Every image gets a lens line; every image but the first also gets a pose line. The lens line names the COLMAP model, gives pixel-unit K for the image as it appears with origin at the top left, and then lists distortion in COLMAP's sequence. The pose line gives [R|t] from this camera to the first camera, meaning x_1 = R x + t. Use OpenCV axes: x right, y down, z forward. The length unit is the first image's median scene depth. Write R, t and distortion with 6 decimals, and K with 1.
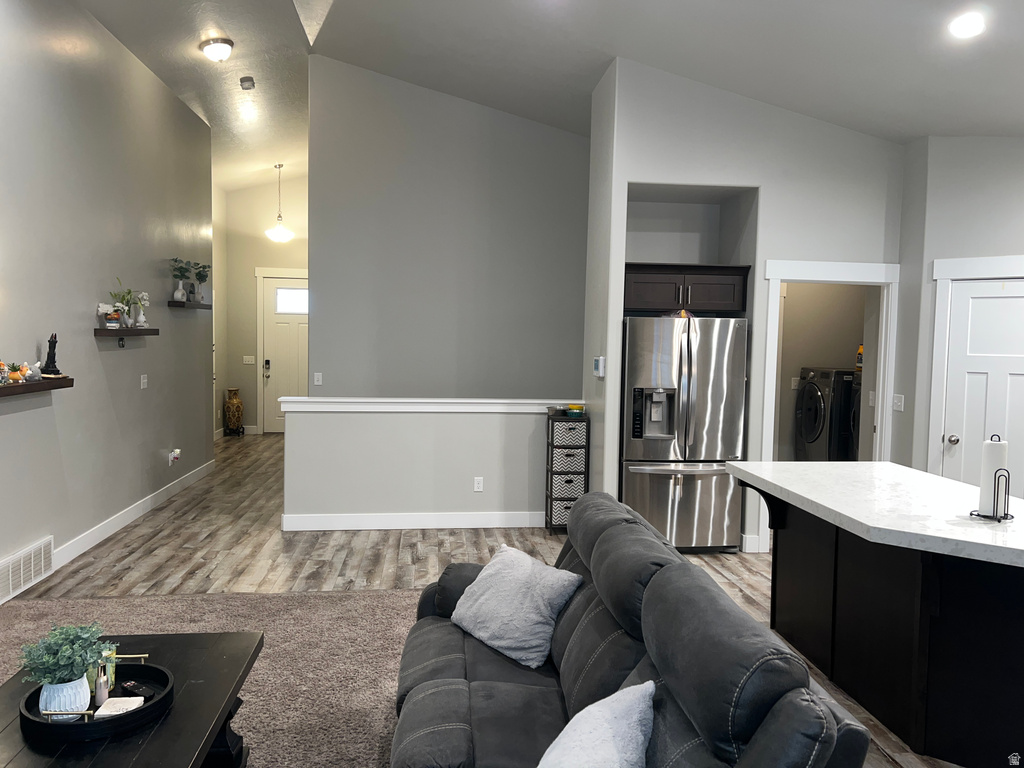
lens RADIAL K [[767.7, 0, 510.0], [0, 767.7, 377.1], [0, 0, 1]] dist [0.051450, -0.063119]
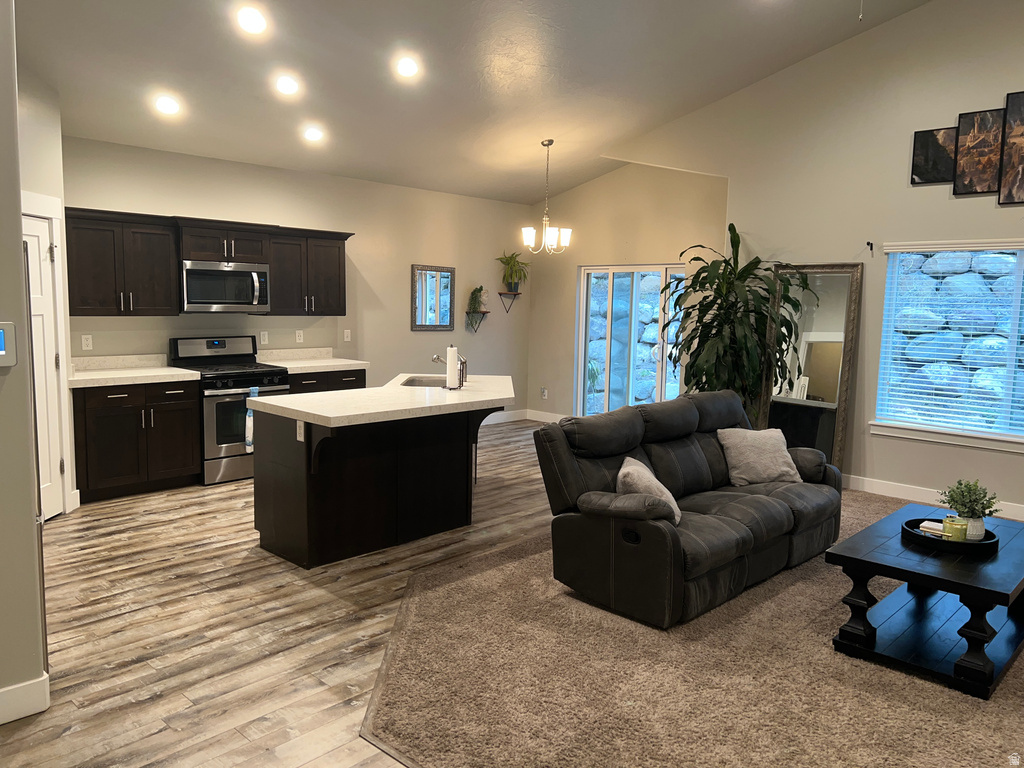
lens RADIAL K [[767.7, 0, 517.0], [0, 767.7, 384.1], [0, 0, 1]] dist [0.051450, -0.063119]
pose [[-0.645563, -0.116620, 0.754750, -0.453987], [0.007718, 0.987225, 0.159142, -0.064171], [-0.763668, 0.108562, -0.636416, 1.081289]]
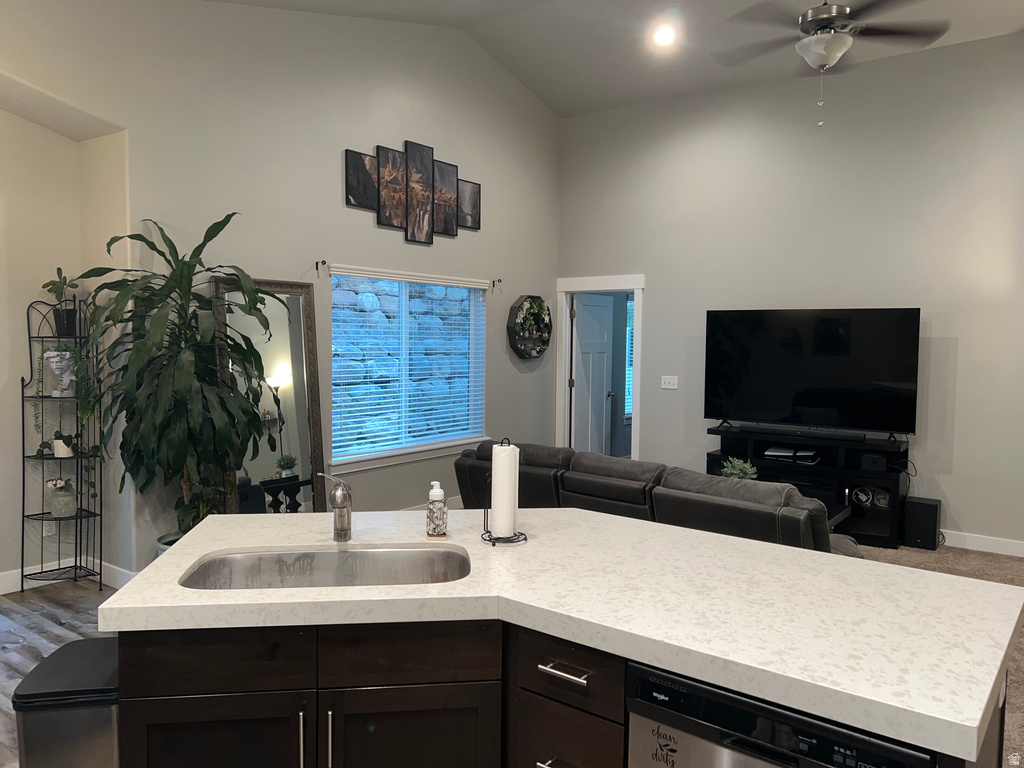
lens RADIAL K [[767.7, 0, 512.6], [0, 767.7, 379.6], [0, 0, 1]] dist [0.051450, -0.063119]
pose [[-0.680409, 0.013253, -0.732713, 0.641191], [-0.062800, 0.995104, 0.076316, -0.024790], [0.730137, 0.097940, -0.676245, 0.808340]]
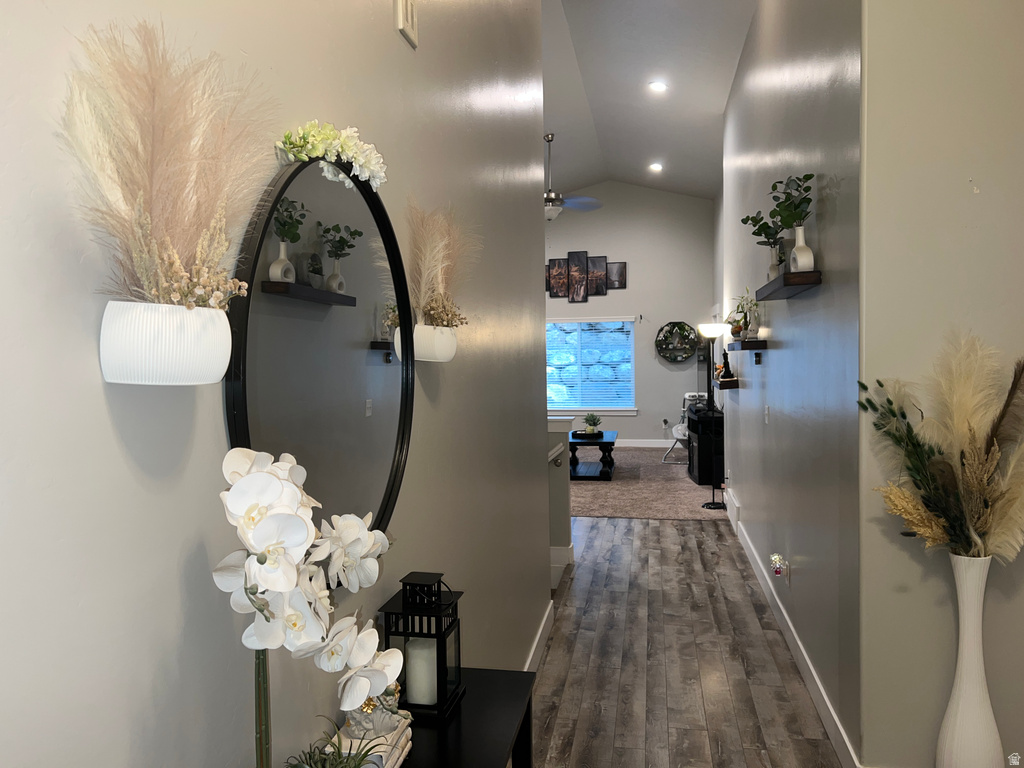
lens RADIAL K [[767.7, 0, 504.0], [0, 767.7, 381.7], [0, 0, 1]] dist [0.051450, -0.063119]
pose [[-0.955958, -0.014757, 0.293133, -0.534631], [0.013745, 0.995389, 0.094935, -0.113918], [-0.293182, 0.094783, -0.951347, 2.080817]]
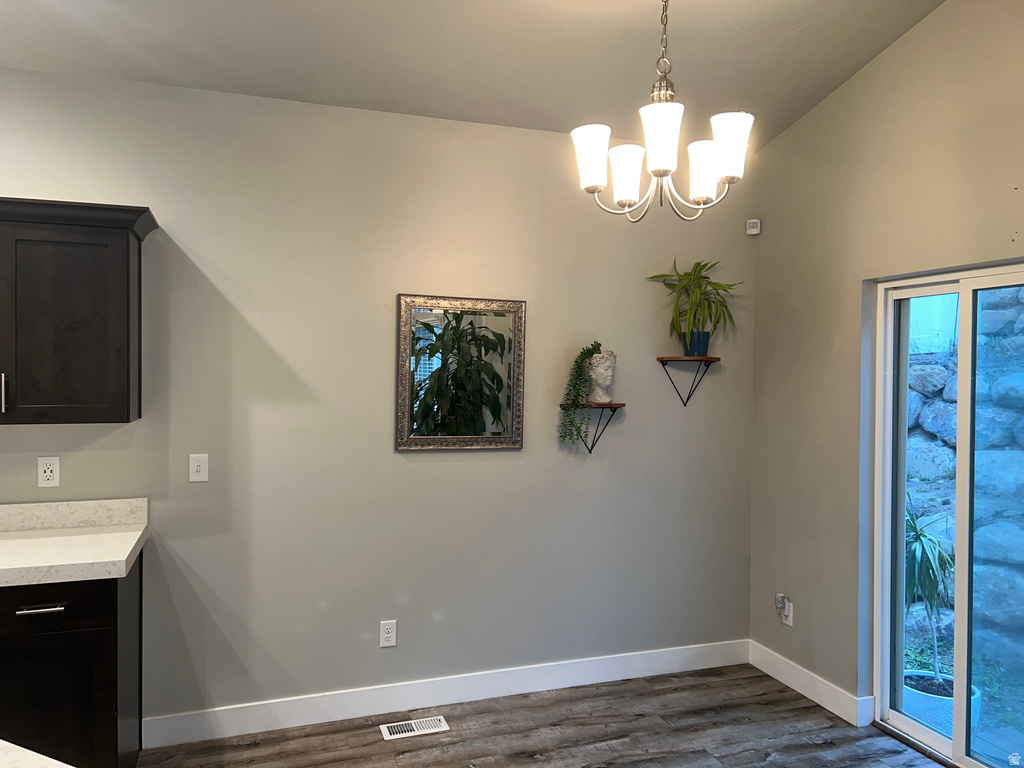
lens RADIAL K [[767.7, 0, 519.2], [0, 767.7, 384.3], [0, 0, 1]] dist [0.051450, -0.063119]
pose [[-0.226646, -0.038756, 0.973206, 0.201465], [0.039901, 0.998000, 0.049035, -0.011101], [-0.973160, 0.049946, -0.224646, 0.309858]]
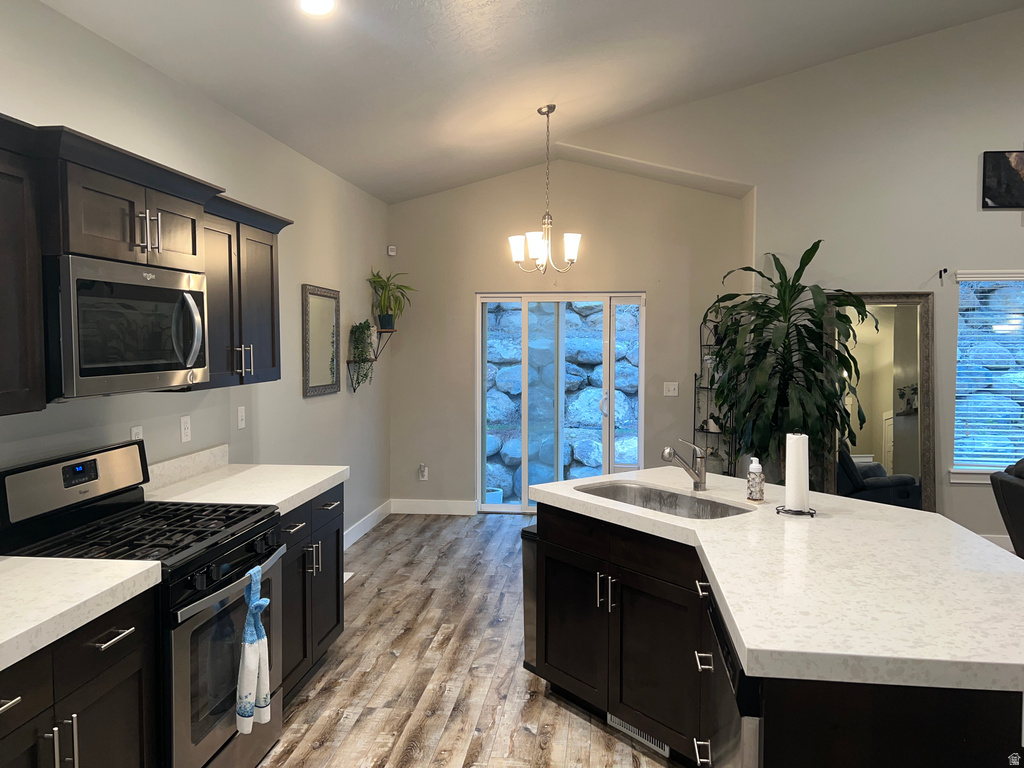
lens RADIAL K [[767.7, 0, 518.6], [0, 767.7, 378.1], [0, 0, 1]] dist [0.051450, -0.063119]
pose [[-0.976362, -0.031449, 0.213843, 0.405283], [-0.008477, 0.994169, 0.107503, -0.047558], [-0.215977, 0.103149, -0.970935, 1.060757]]
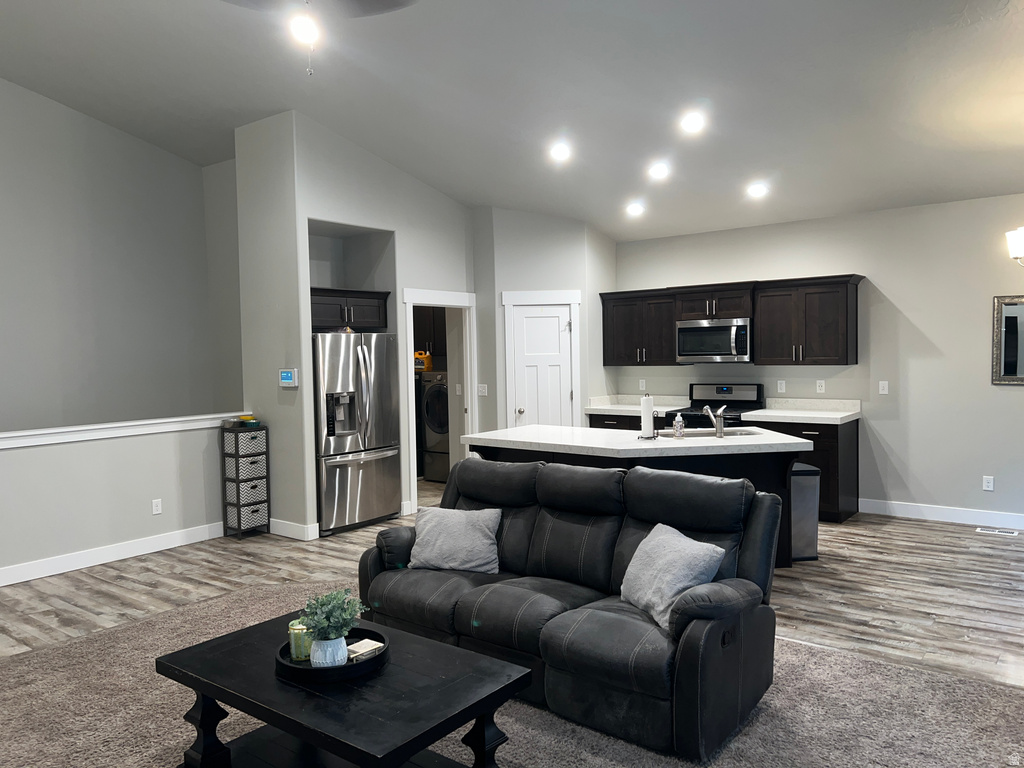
lens RADIAL K [[767.7, 0, 516.8], [0, 767.7, 376.7], [0, 0, 1]] dist [0.051450, -0.063119]
pose [[0.698266, -0.059368, 0.713372, -0.471503], [0.072513, 0.997295, 0.012019, -0.005053], [-0.712156, 0.043336, 0.700682, -0.032417]]
